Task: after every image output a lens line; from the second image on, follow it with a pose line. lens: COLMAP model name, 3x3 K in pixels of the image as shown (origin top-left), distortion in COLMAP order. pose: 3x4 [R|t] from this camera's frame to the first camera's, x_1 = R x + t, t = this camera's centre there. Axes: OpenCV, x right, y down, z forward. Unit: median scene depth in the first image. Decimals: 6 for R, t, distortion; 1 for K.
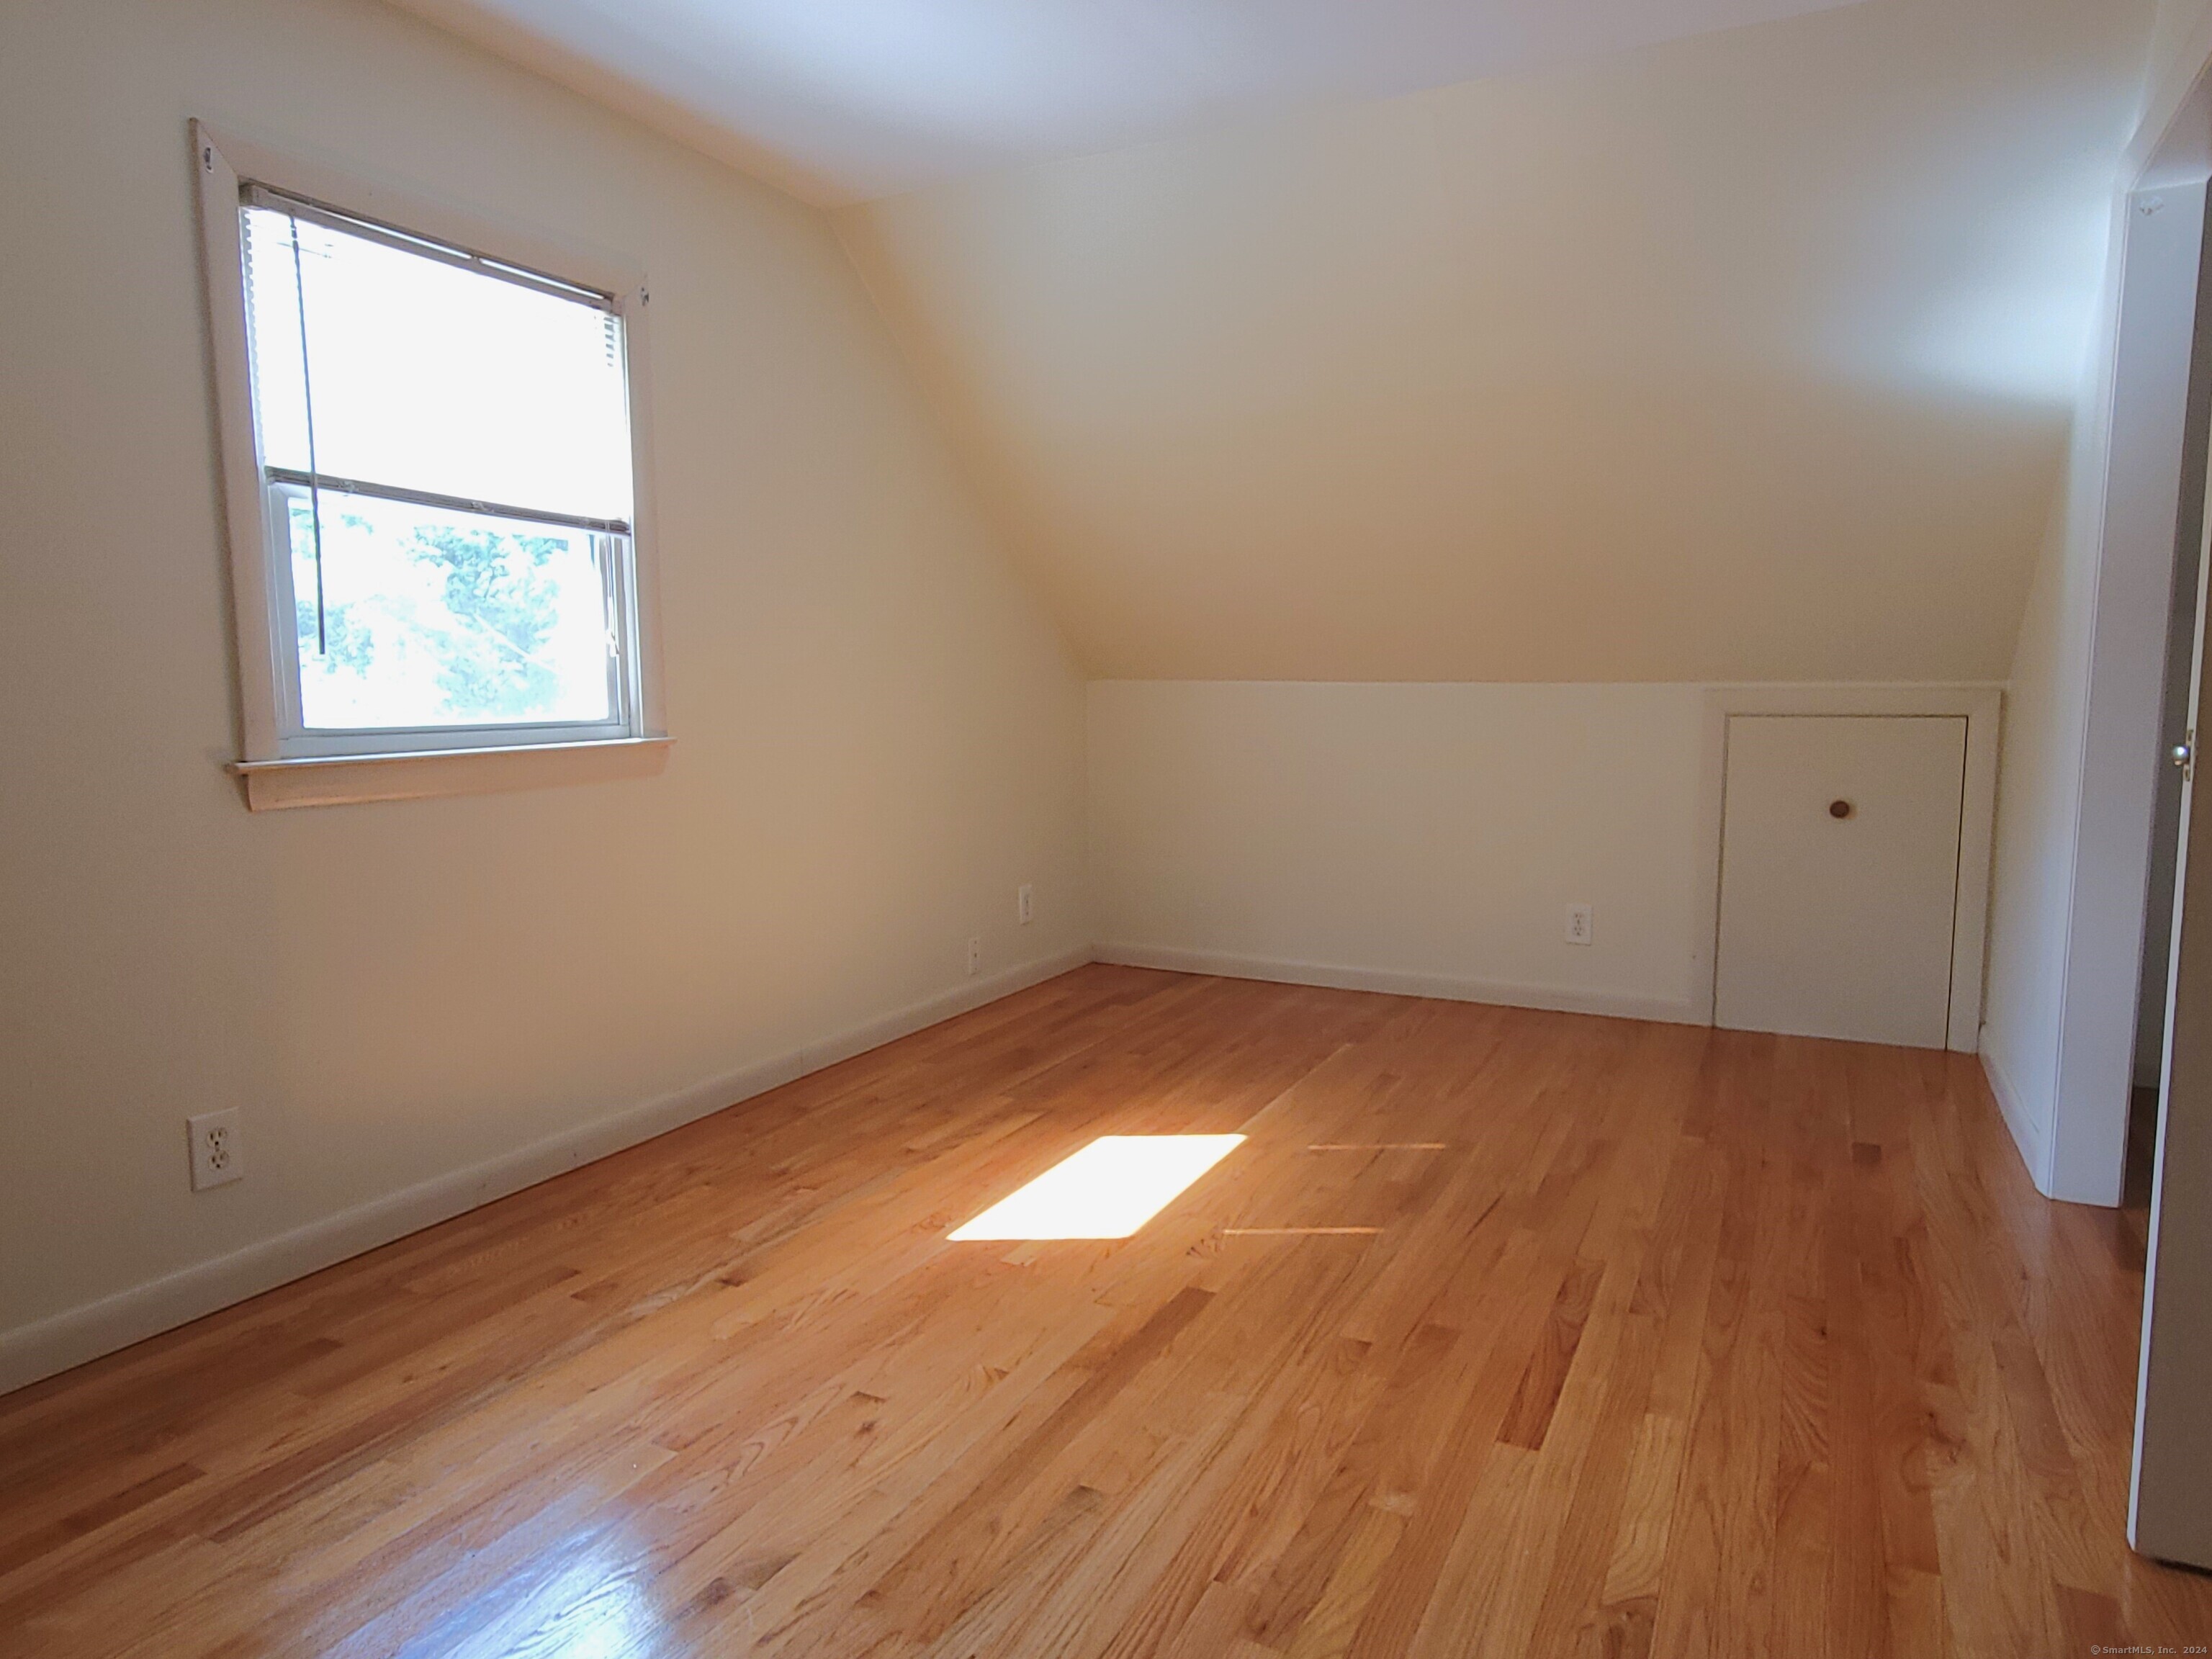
lens RADIAL K [[1409.7, 0, 1101.4], [0, 1409.7, 834.0], [0, 0, 1]] dist [-0.000287, -0.001410]
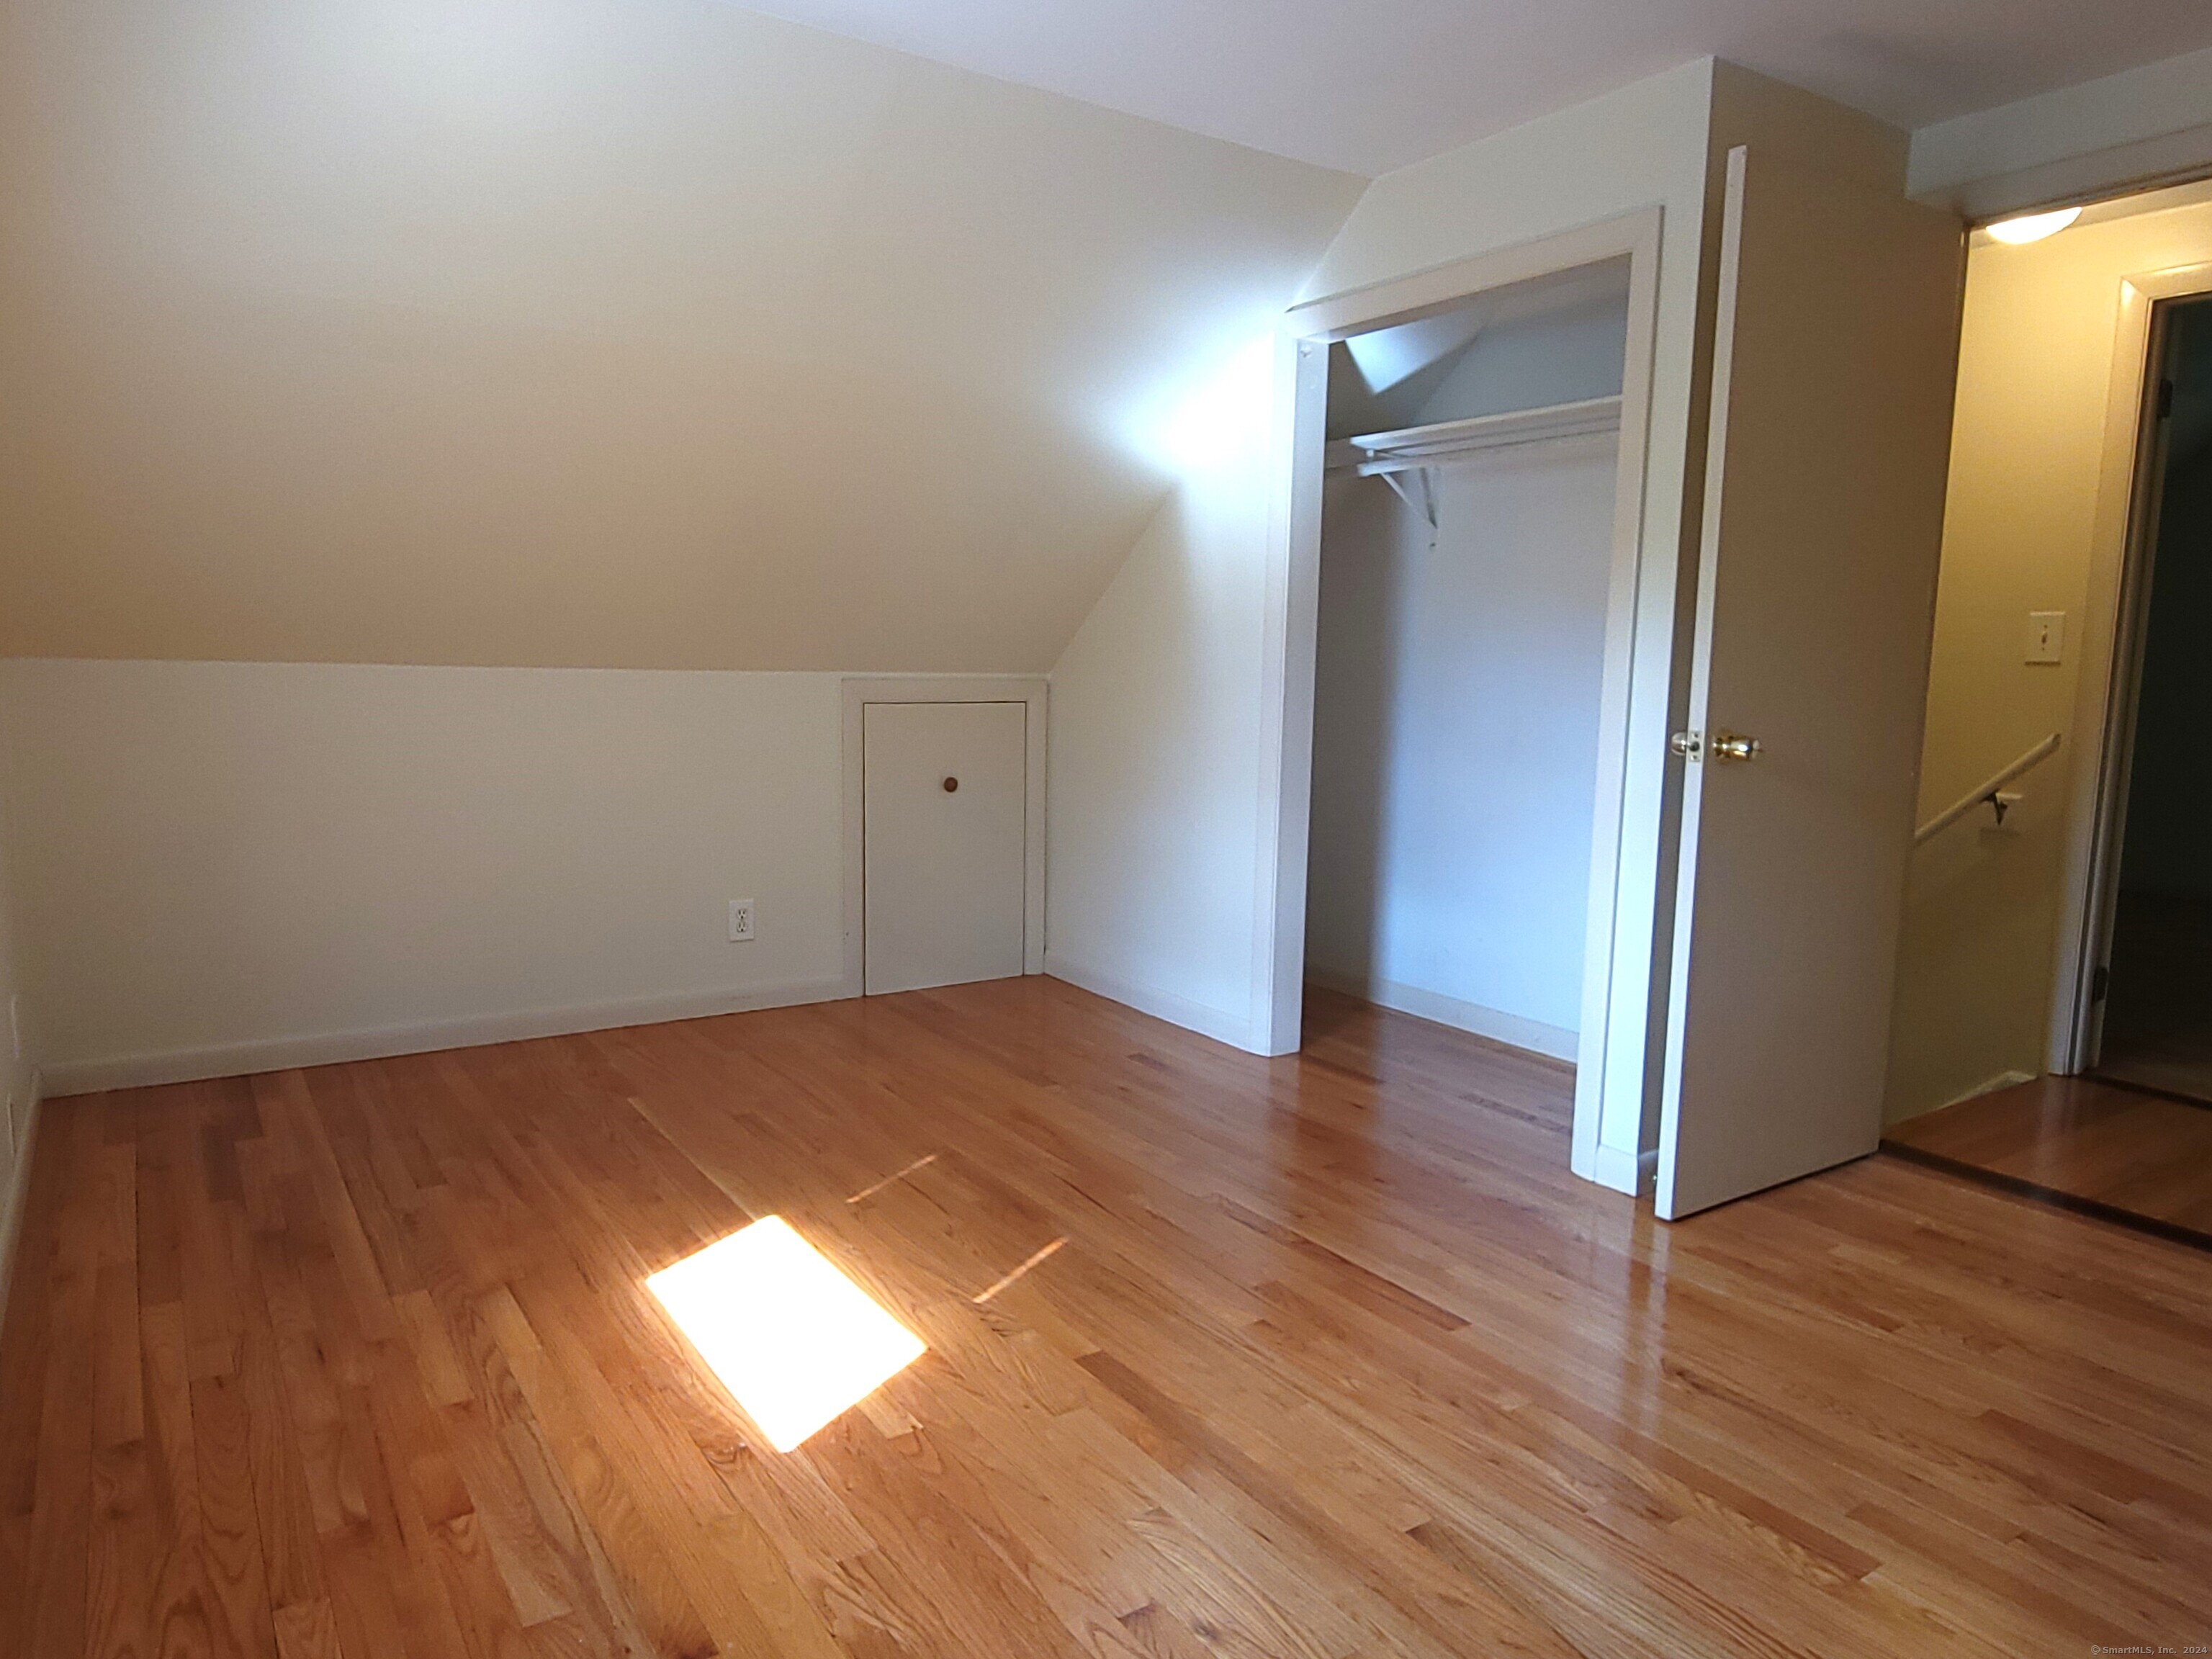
lens RADIAL K [[1442.5, 0, 1152.6], [0, 1442.5, 833.3], [0, 0, 1]] dist [0.002138, -0.000076]
pose [[0.462104, -0.099159, 0.881265, -0.590245], [0.073678, 0.994586, 0.073275, -0.069923], [-0.883760, 0.031069, 0.466908, 0.421096]]
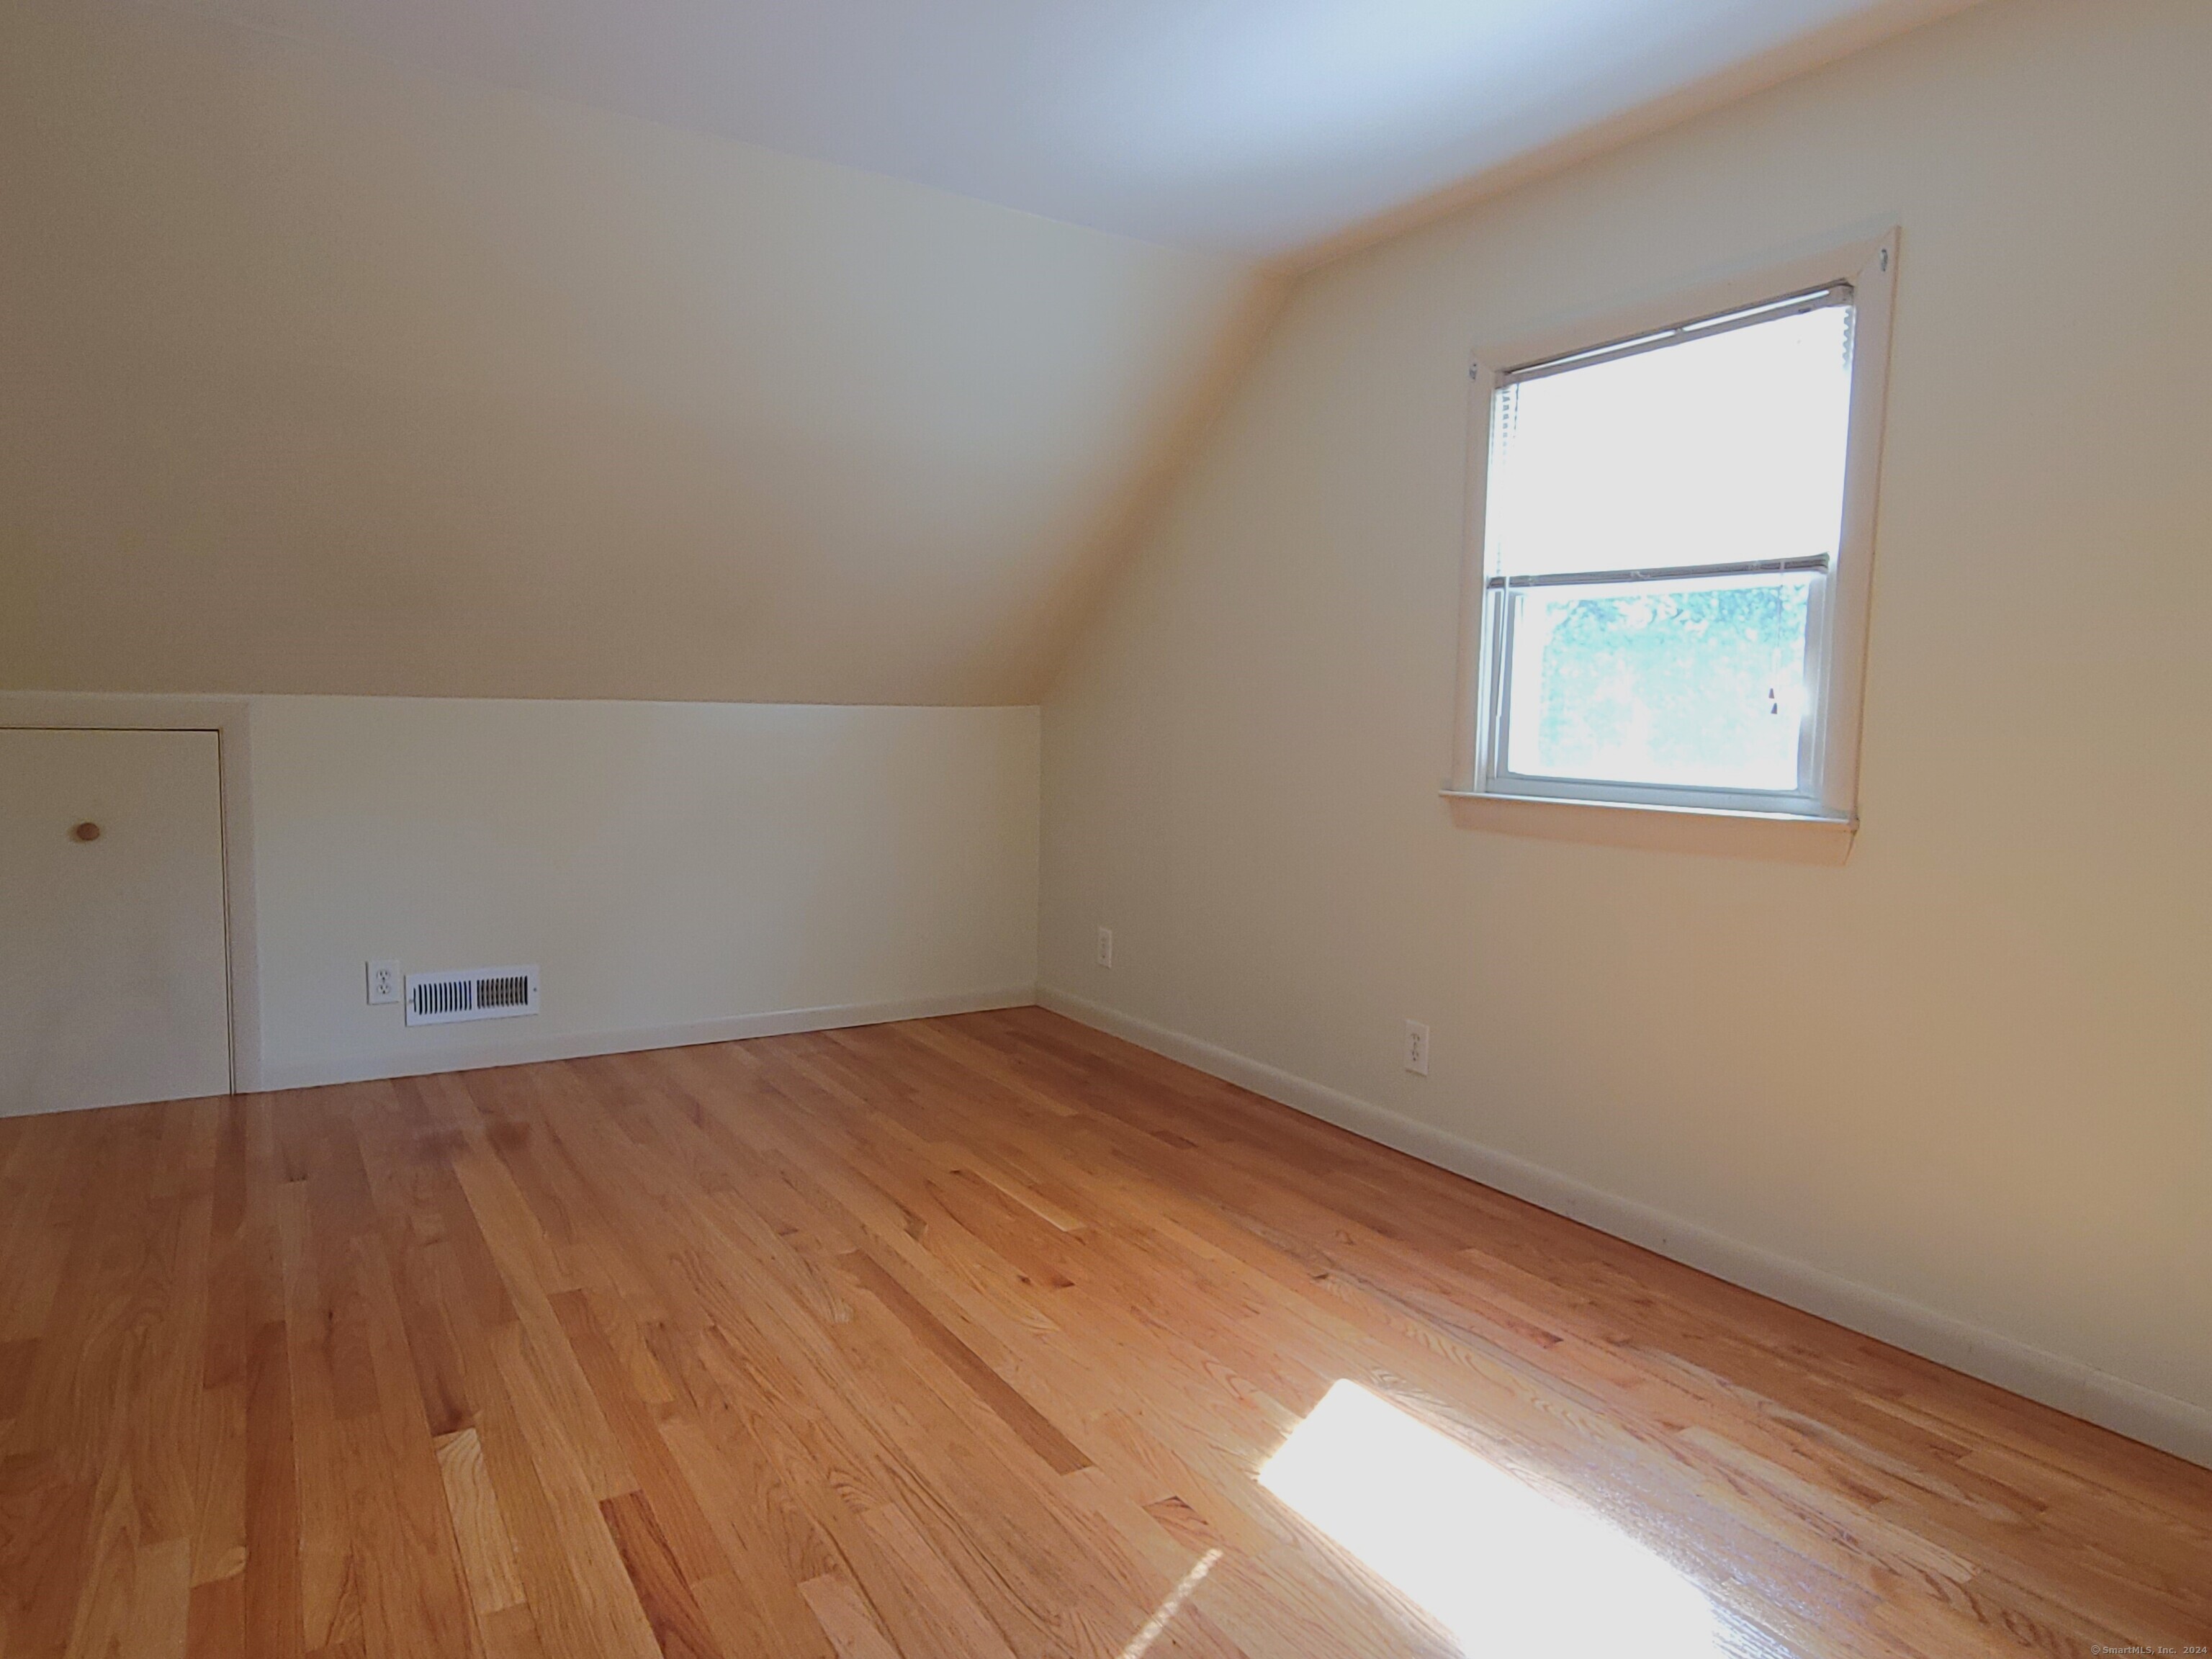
lens RADIAL K [[1395.3, 0, 1106.0], [0, 1395.3, 829.5], [0, 0, 1]] dist [-0.012756, -0.000646]
pose [[-0.526444, 0.064891, -0.847730, 0.607901], [-0.112210, 0.983058, 0.144933, -0.139662], [0.842773, 0.171423, -0.510244, 1.134345]]
